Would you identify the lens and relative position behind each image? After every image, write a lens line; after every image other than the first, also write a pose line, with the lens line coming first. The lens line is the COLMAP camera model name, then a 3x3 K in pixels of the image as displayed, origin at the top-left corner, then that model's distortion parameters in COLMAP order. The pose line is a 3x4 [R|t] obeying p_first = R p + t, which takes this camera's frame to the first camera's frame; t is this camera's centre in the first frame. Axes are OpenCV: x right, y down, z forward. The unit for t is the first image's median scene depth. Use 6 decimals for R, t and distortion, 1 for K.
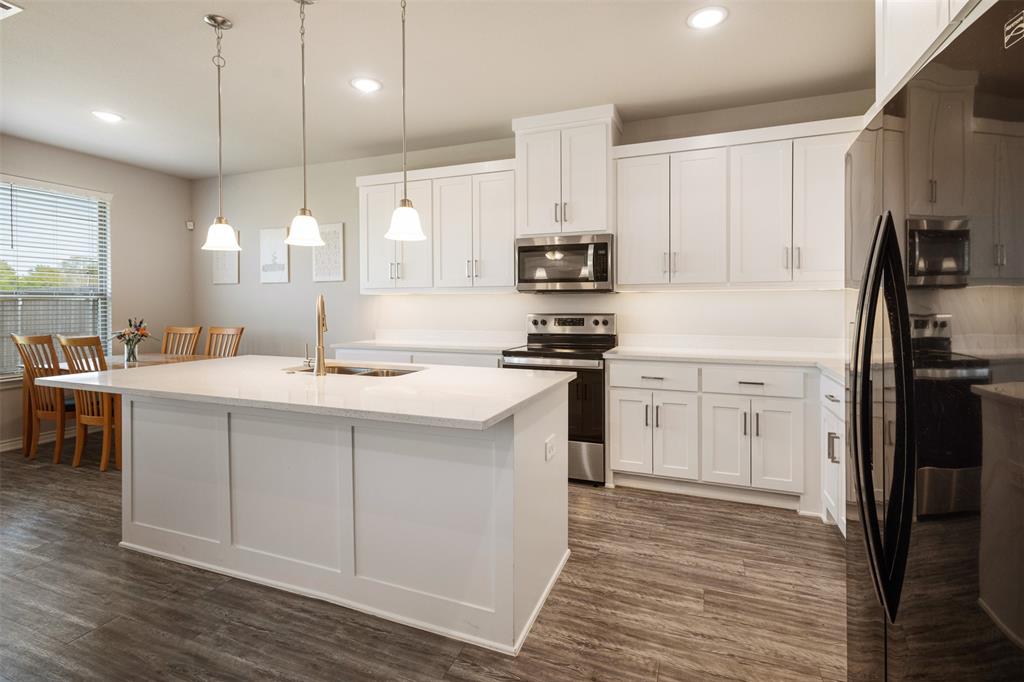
lens RADIAL K [[480.1, 0, 517.4], [0, 480.1, 308.5], [0, 0, 1]] dist [0.019928, -0.000209]
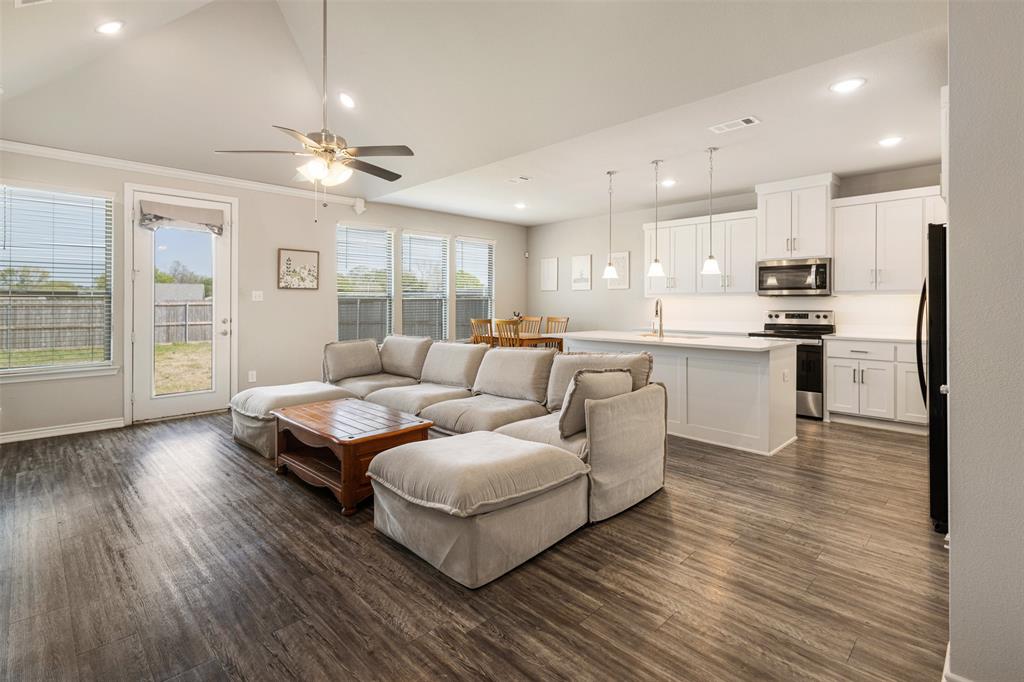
lens RADIAL K [[480.1, 0, 520.6], [0, 480.1, 305.9], [0, 0, 1]] dist [0.019928, -0.000209]
pose [[0.918527, 0.005879, -0.395314, -0.093982], [-0.008178, 0.999958, -0.004132, 0.010560], [0.395273, 0.007029, 0.918537, -0.776743]]
